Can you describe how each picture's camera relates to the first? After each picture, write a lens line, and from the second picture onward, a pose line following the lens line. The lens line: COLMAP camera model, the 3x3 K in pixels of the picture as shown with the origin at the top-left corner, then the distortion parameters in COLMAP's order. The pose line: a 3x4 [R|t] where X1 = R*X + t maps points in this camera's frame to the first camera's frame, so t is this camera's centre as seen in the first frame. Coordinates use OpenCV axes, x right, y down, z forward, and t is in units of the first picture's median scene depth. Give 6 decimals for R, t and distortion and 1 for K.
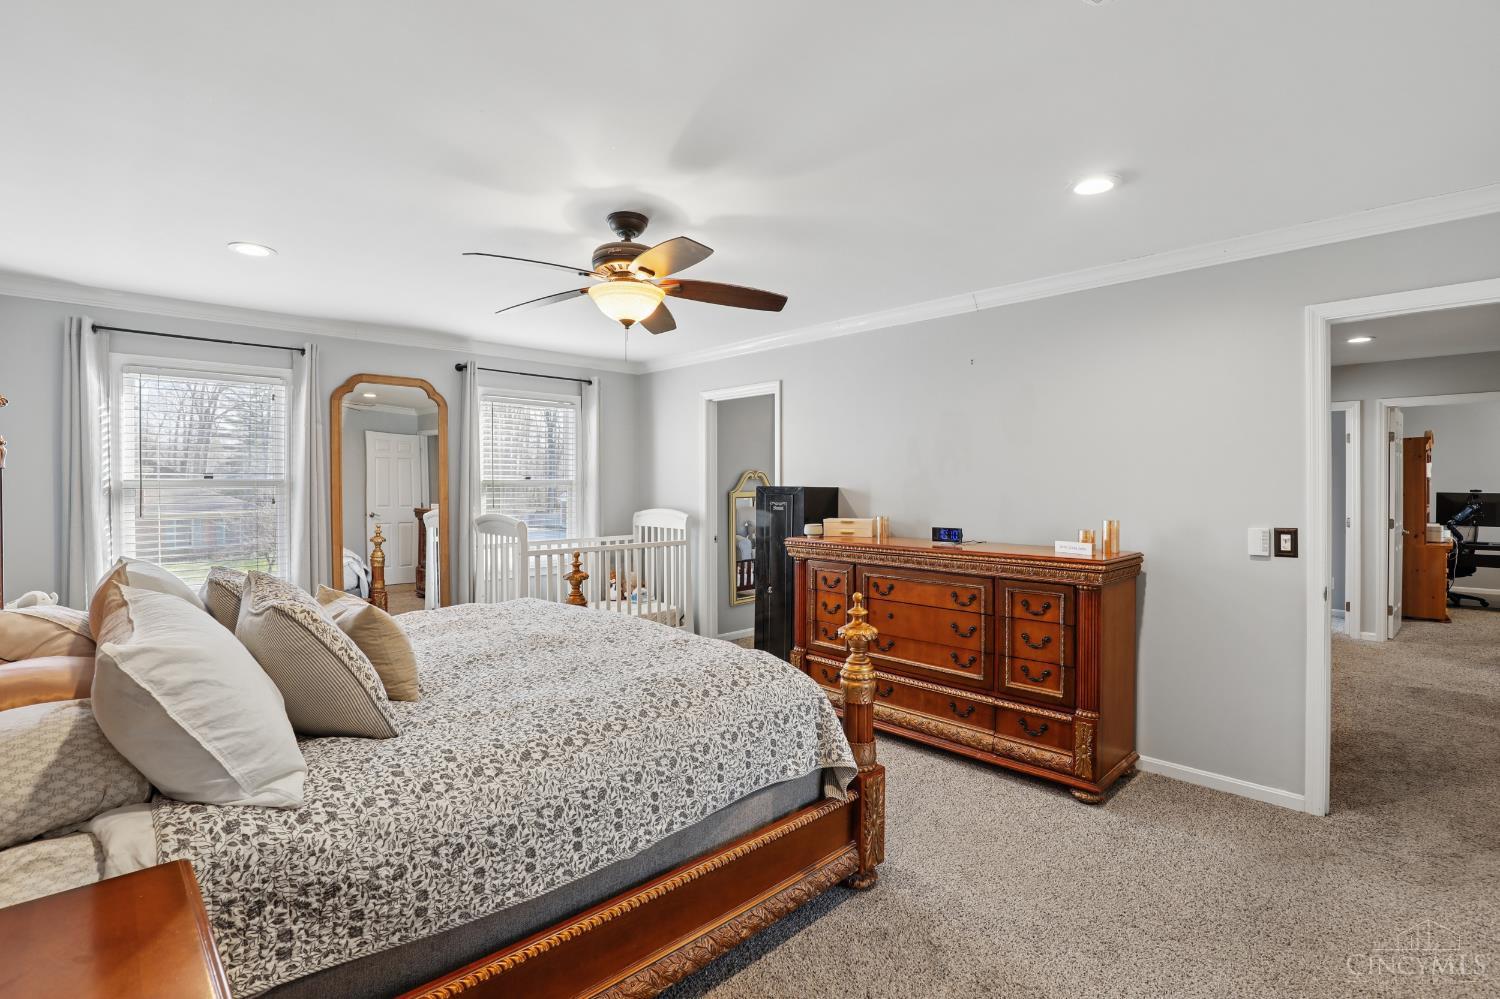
lens RADIAL K [[689.5, 0, 734.2], [0, 689.5, 491.8], [0, 0, 1]] dist [-0.025052, 0.000336]
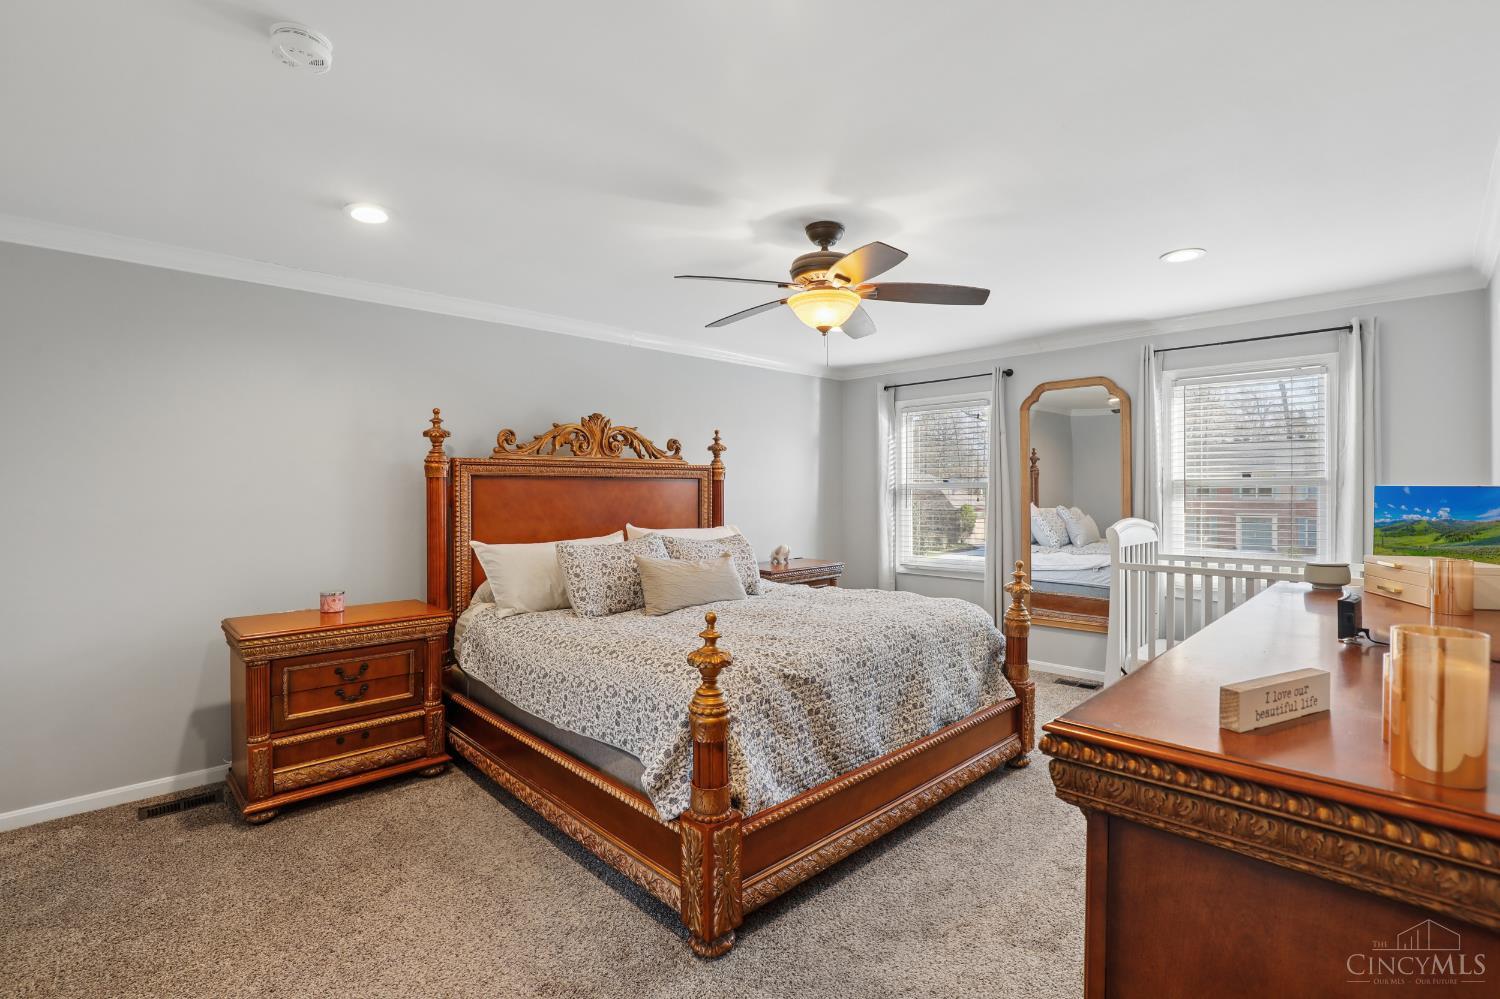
lens RADIAL K [[689.5, 0, 734.2], [0, 689.5, 491.8], [0, 0, 1]] dist [-0.025052, 0.000336]
pose [[-0.000080, 0.001412, -0.999999, 0.655669], [0.001109, 0.999998, 0.001412, -0.003295], [0.999999, -0.001109, -0.000081, 0.648989]]
